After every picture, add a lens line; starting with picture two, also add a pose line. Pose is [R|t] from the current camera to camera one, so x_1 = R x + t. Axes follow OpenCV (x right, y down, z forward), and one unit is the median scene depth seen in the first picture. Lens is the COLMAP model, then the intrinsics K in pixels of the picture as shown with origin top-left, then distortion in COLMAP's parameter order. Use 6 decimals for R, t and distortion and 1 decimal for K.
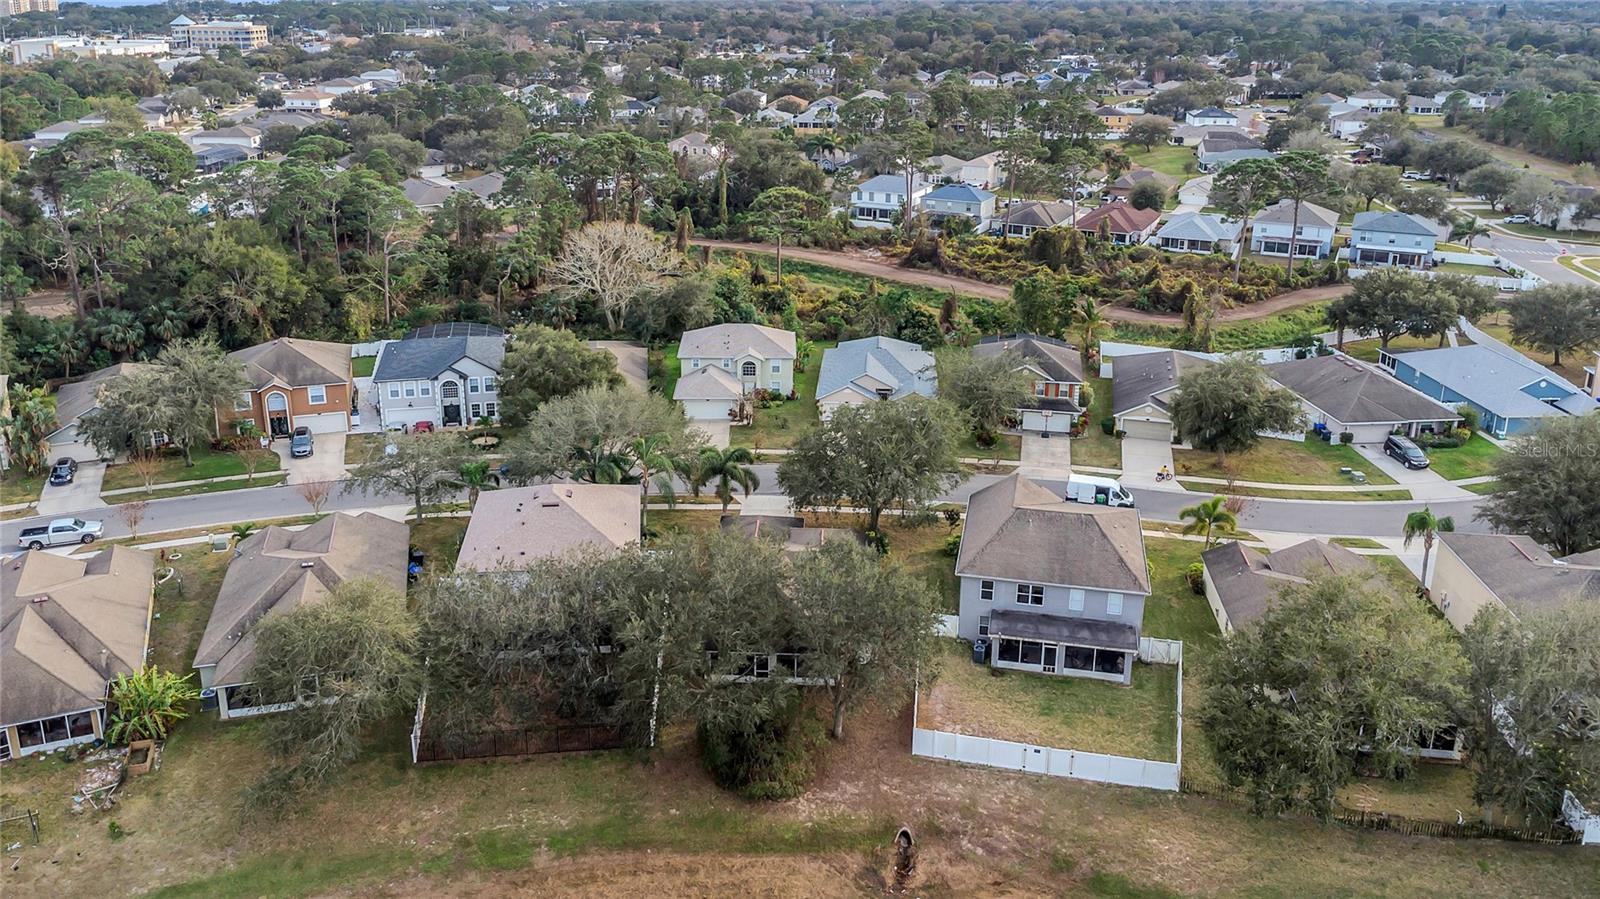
lens RADIAL K [[1181.4, 0, 762.6], [0, 1181.4, 447.4], [0, 0, 1]] dist [0.006610, -0.001826]
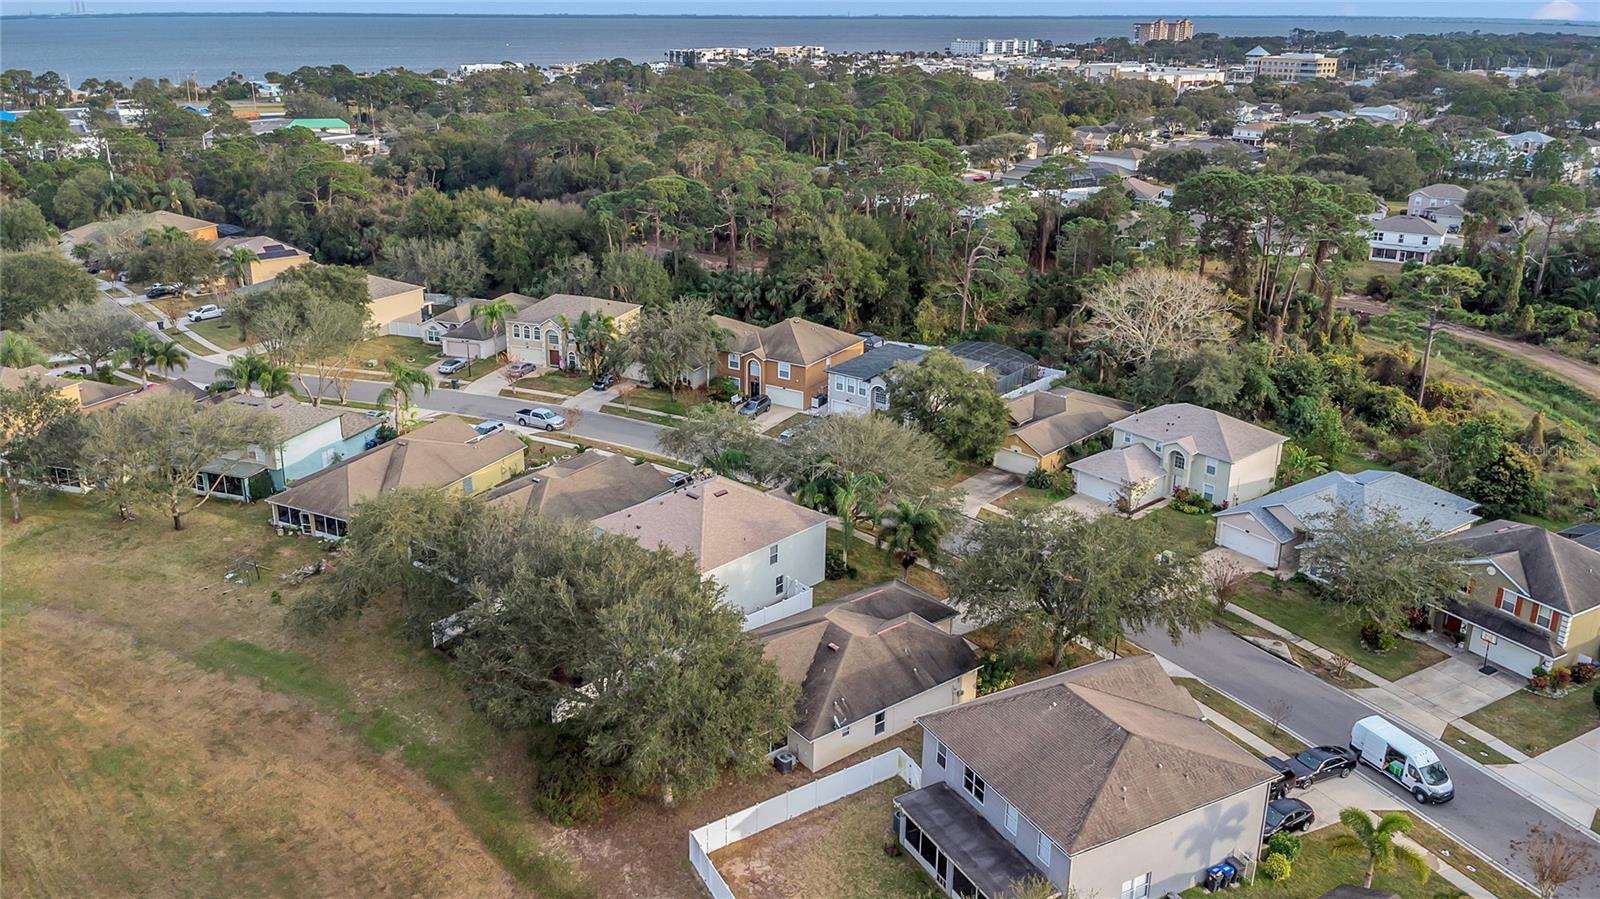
lens RADIAL K [[1181.4, 0, 762.6], [0, 1181.4, 447.4], [0, 0, 1]] dist [0.006610, -0.001826]
pose [[0.639399, 0.265227, -0.721681, 0.425393], [-0.283829, 0.953746, 0.099045, -0.079453], [0.714570, 0.141505, 0.685103, 0.237942]]
